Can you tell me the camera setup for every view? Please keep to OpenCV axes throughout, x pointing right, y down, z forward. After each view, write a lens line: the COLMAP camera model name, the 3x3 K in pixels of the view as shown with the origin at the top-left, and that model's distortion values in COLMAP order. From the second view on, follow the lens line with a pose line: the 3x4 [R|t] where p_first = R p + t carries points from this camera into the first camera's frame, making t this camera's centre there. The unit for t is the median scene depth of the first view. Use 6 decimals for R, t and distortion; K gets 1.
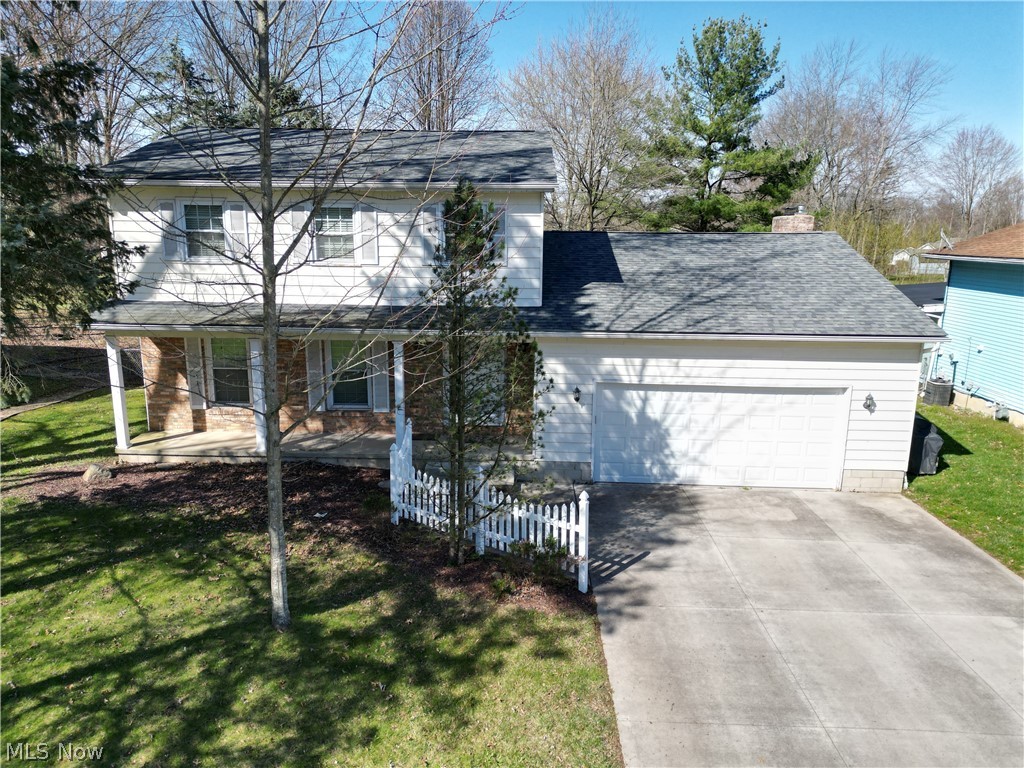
lens RADIAL K [[715.2, 0, 508.9], [0, 715.2, 381.9], [0, 0, 1]] dist [0.085578, -0.103715]
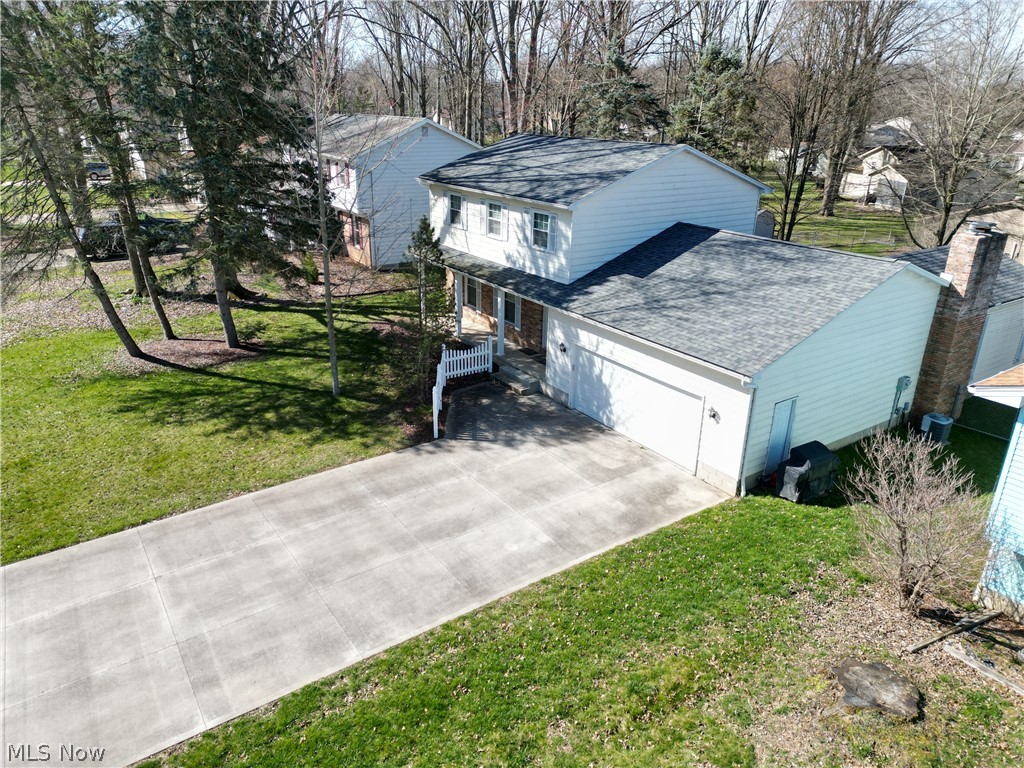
lens RADIAL K [[715.2, 0, 508.9], [0, 715.2, 381.9], [0, 0, 1]] dist [0.085578, -0.103715]
pose [[0.592376, 0.290827, -0.751339, 1.172518], [-0.170656, 0.956707, 0.235772, -0.247138], [0.787380, -0.011445, 0.616362, -0.021387]]
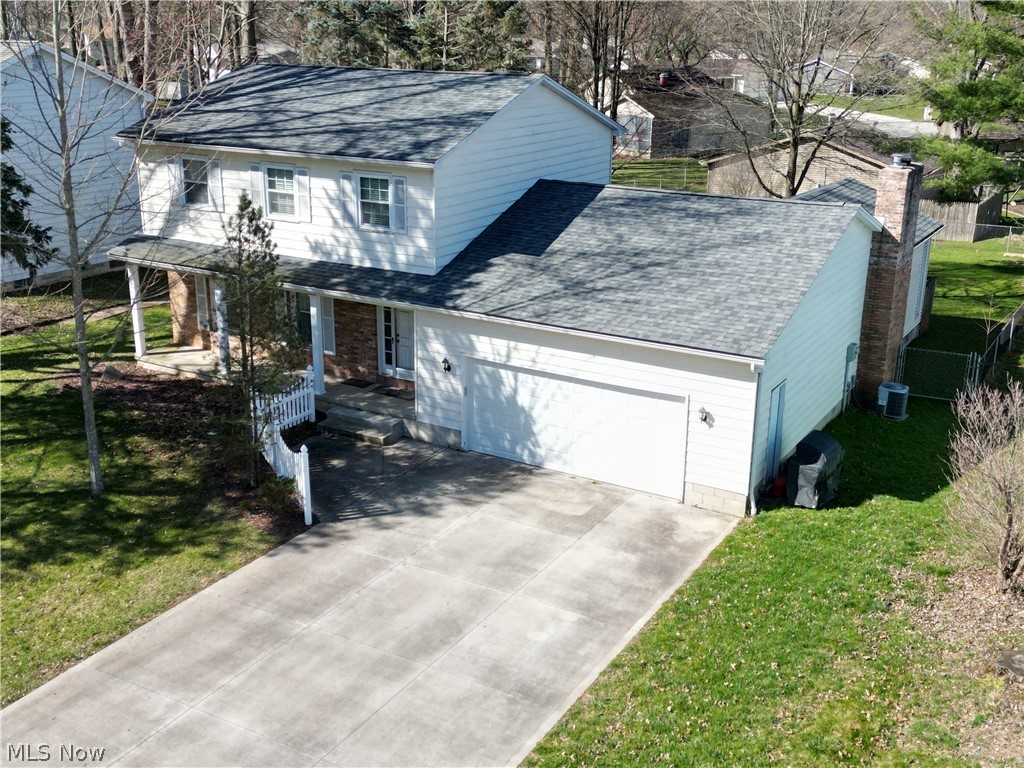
lens RADIAL K [[1123.6, 0, 512.0], [0, 1123.6, 384.0], [0, 0, 1]] dist [0.125383, -0.221374]
pose [[0.877551, 0.145112, -0.456997, 0.927330], [-0.095503, 0.986906, 0.129985, -0.176831], [0.469875, -0.070424, 0.879919, -0.402942]]
